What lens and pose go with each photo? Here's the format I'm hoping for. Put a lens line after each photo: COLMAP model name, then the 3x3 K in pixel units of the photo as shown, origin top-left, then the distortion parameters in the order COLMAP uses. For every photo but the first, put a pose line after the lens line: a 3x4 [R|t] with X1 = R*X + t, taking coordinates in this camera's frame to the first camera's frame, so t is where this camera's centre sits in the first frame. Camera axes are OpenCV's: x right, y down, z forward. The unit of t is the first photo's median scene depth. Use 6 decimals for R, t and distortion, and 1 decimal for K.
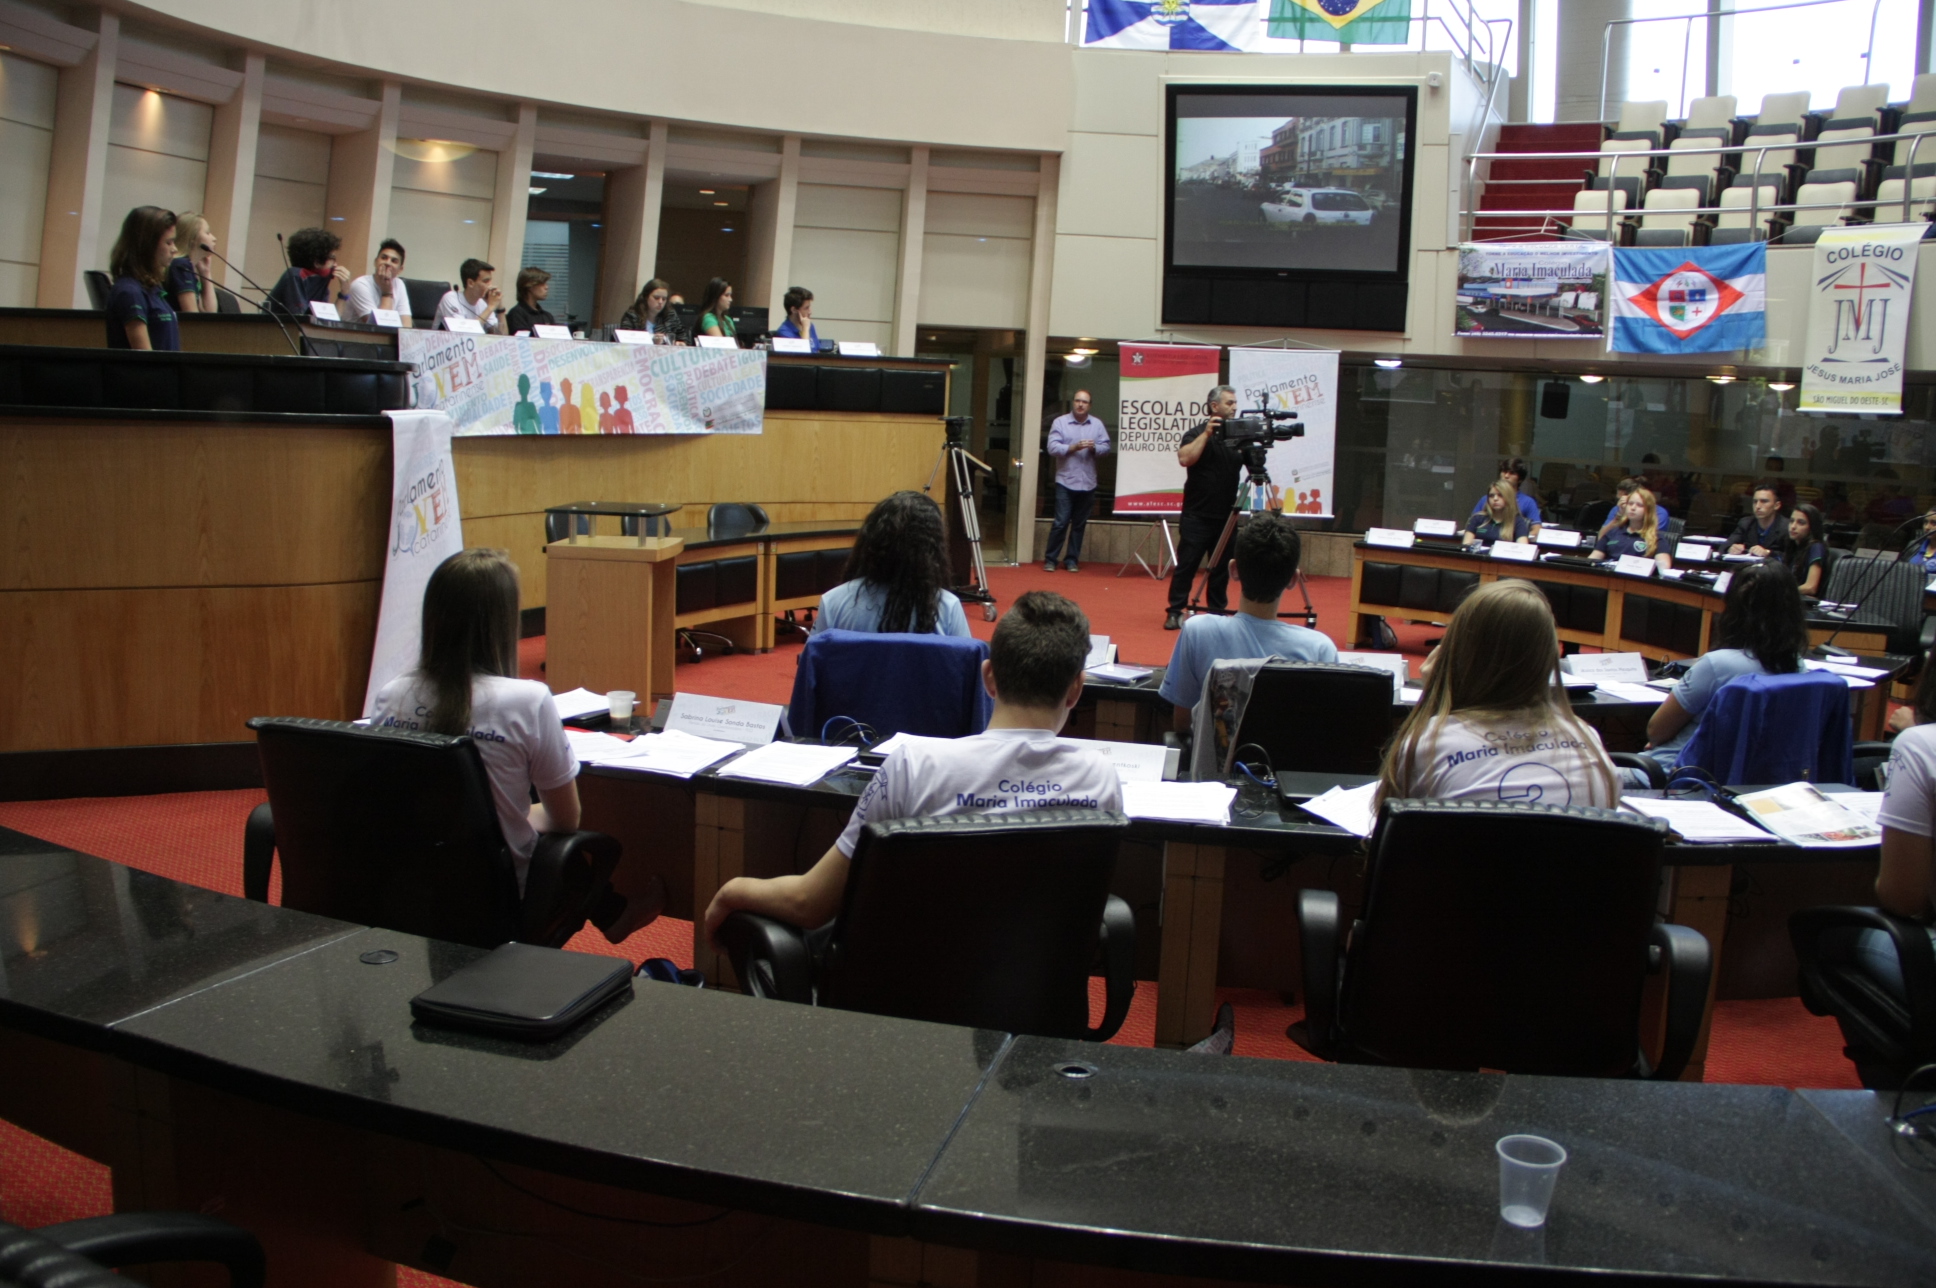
lens RADIAL K [[1609.7, 0, 951.0], [0, 1609.7, 652.0], [0, 0, 1]] dist [-0.174854, 0.134334]
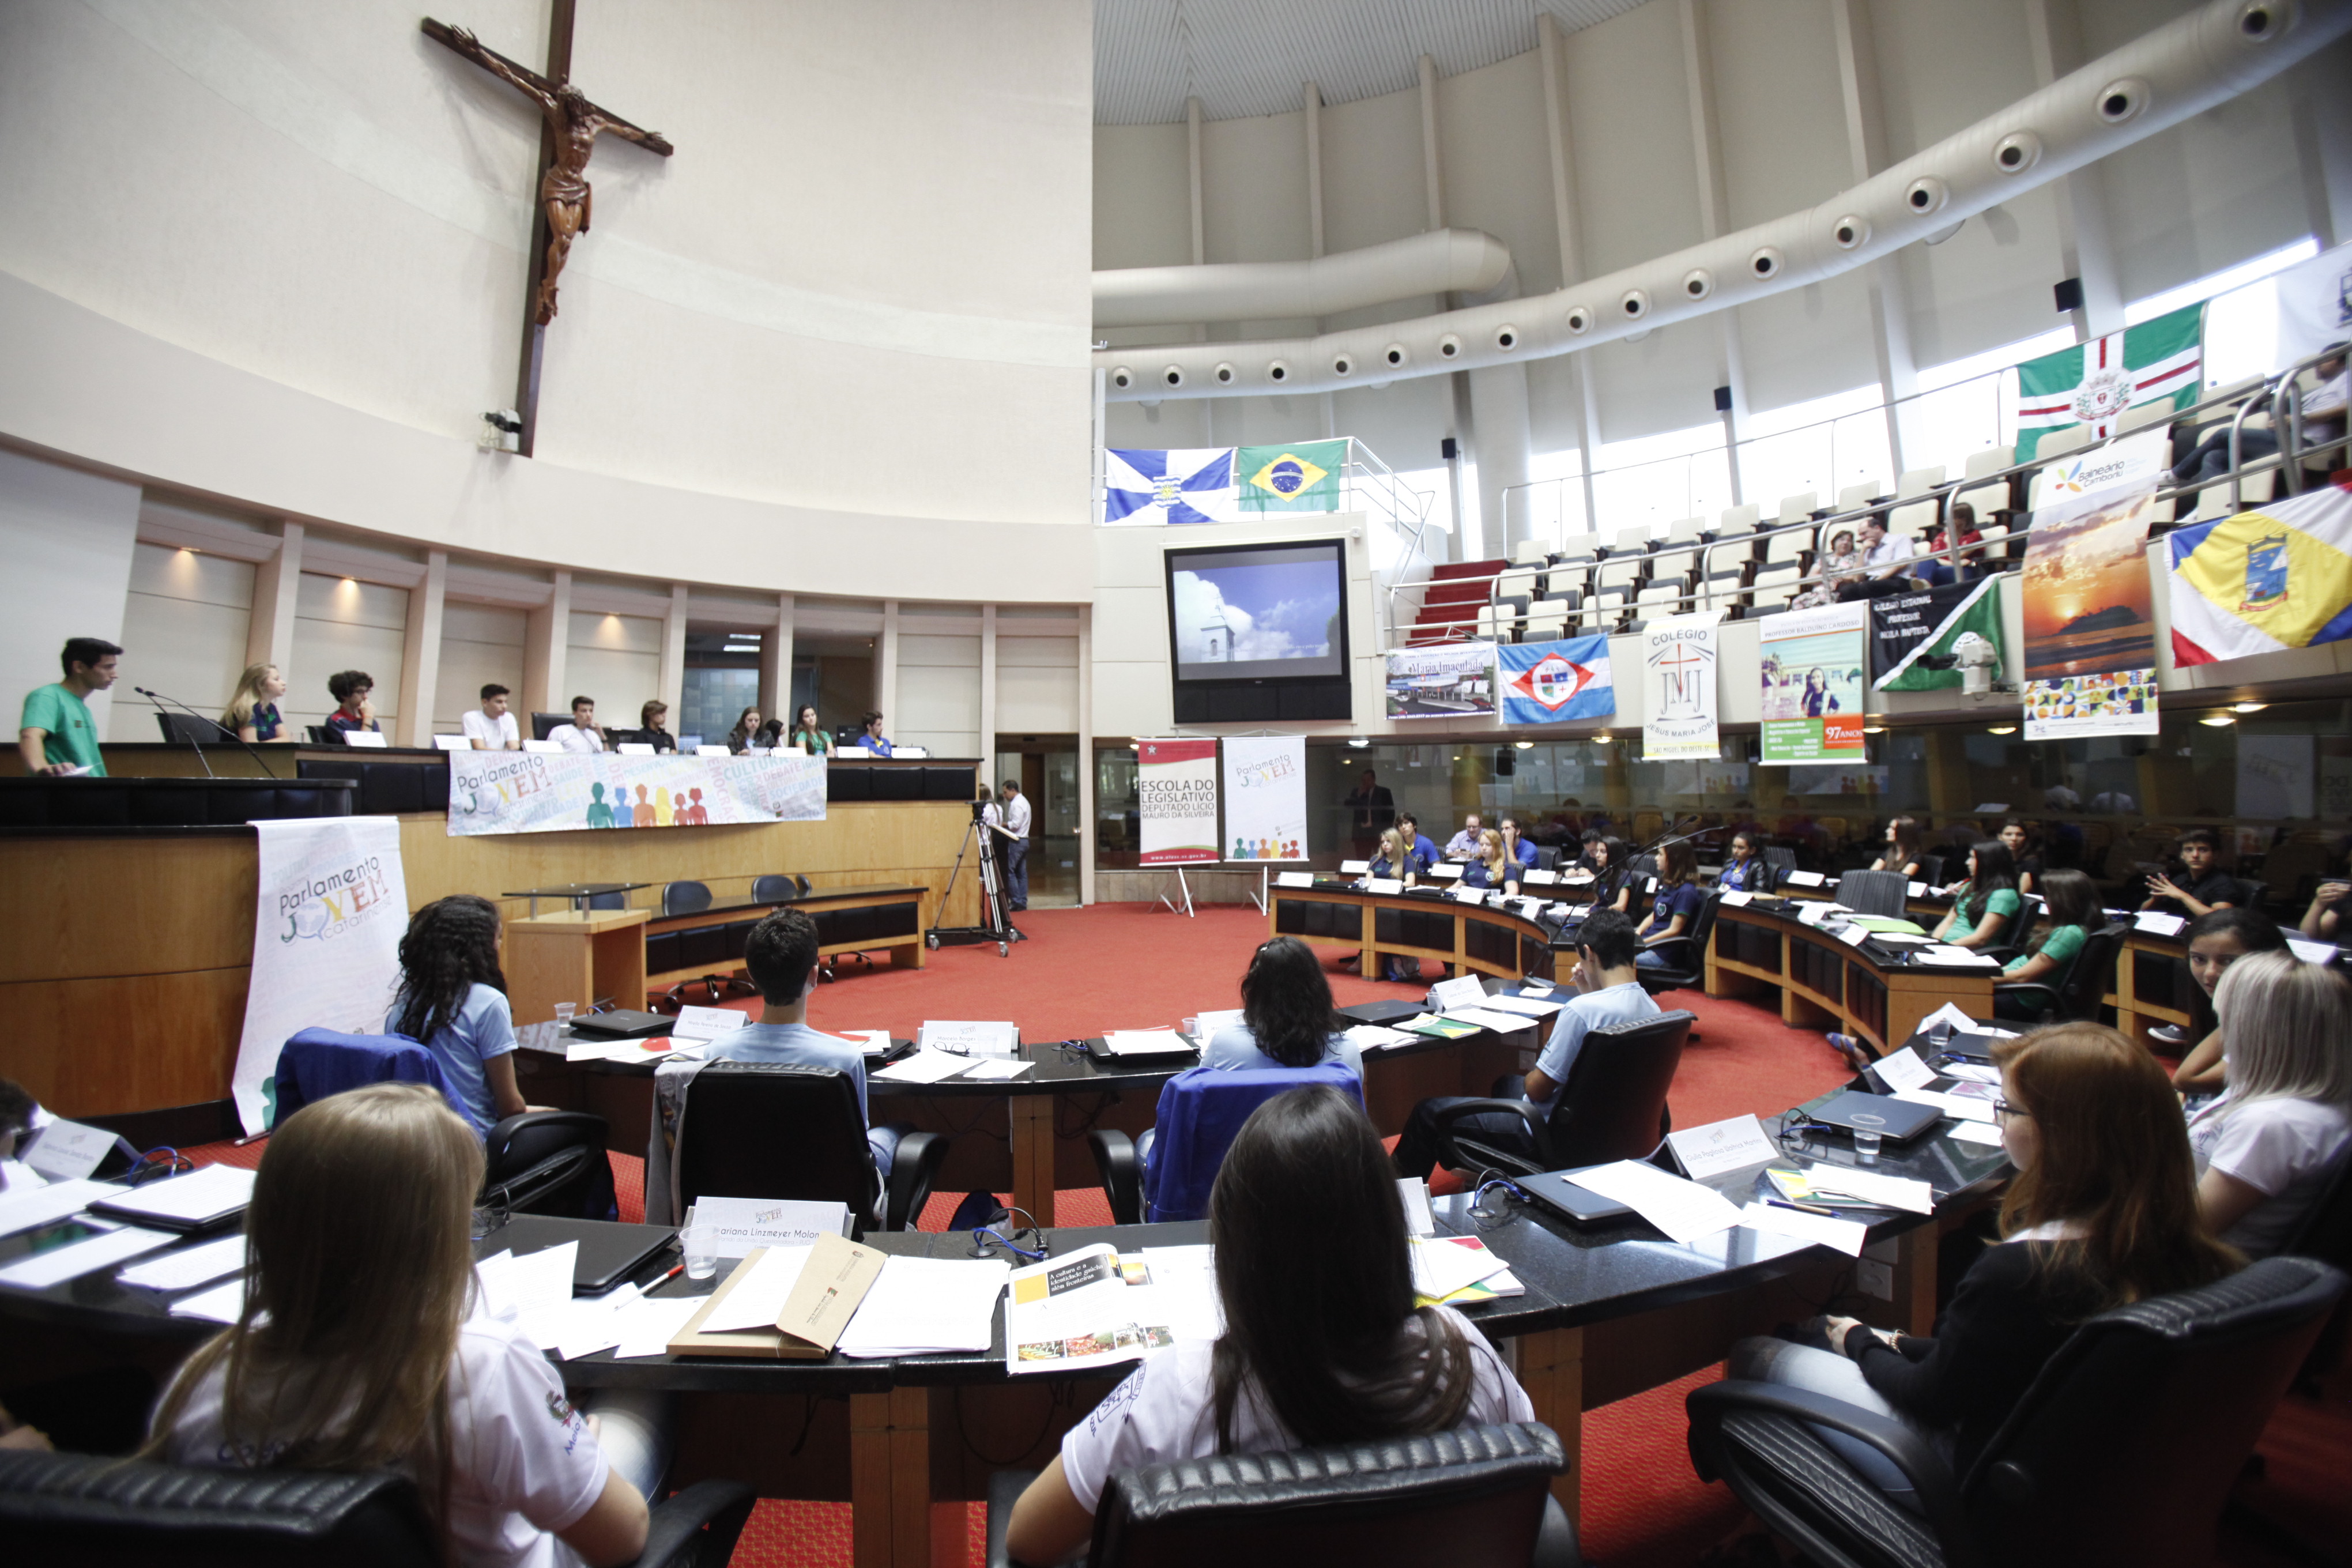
lens RADIAL K [[1081.0, 0, 1168.1], [0, 1081.0, 786.1], [0, 0, 1]] dist [-0.079002, 0.038651]
pose [[0.998922, -0.043642, -0.015818, 0.182860], [0.040726, 0.987466, -0.152490, -0.017530], [0.022275, 0.151681, 0.988178, 0.129383]]
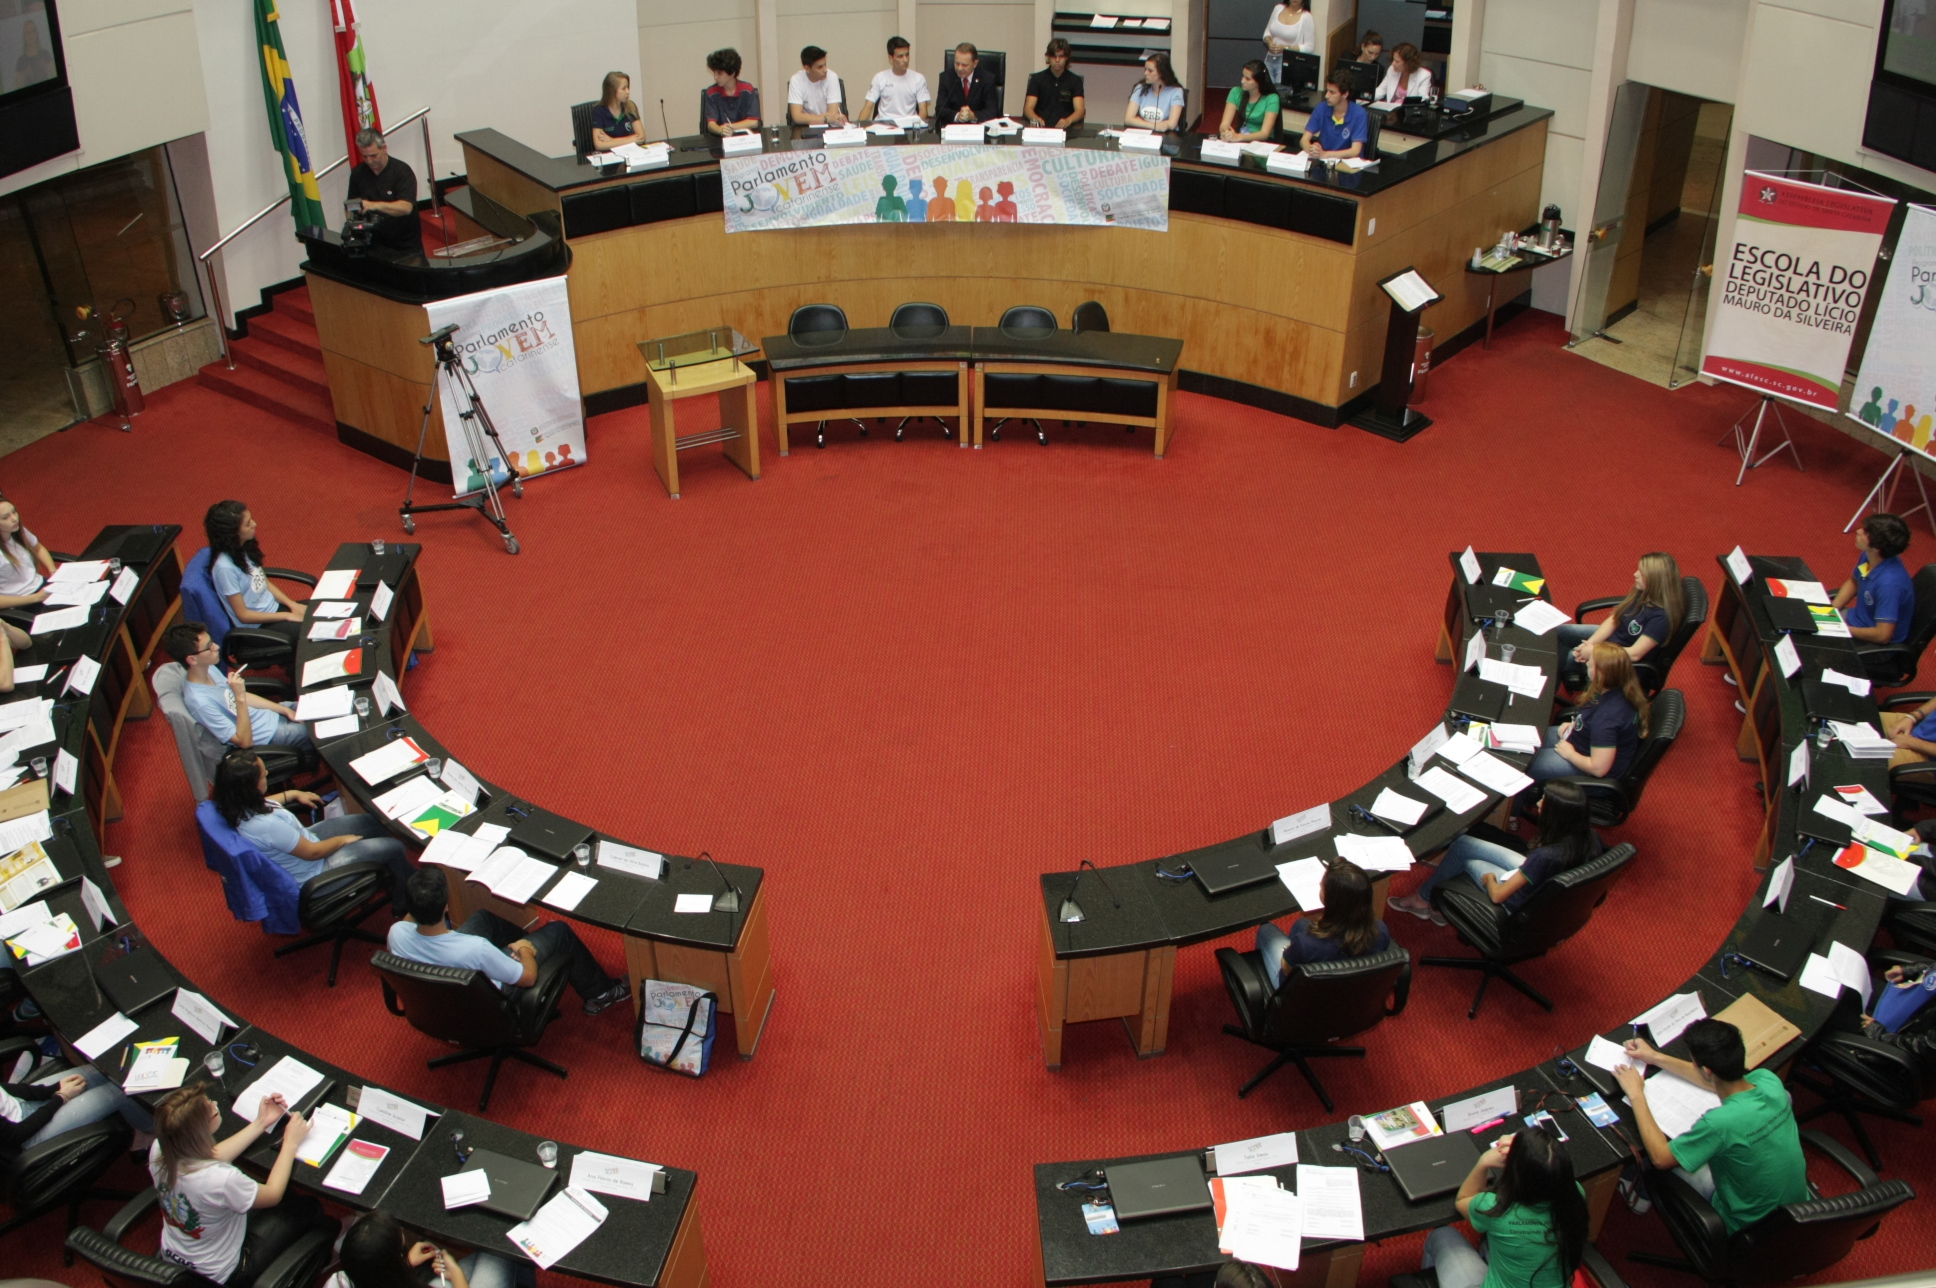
lens RADIAL K [[1597.3, 0, 936.2], [0, 1597.3, 639.3], [0, 0, 1]] dist [-0.152002, 0.094781]
pose [[0.465568, 0.443348, -0.765956, 0.755581], [-0.108958, 0.887605, 0.447534, -0.357058], [0.878279, -0.124901, 0.461546, 0.349304]]
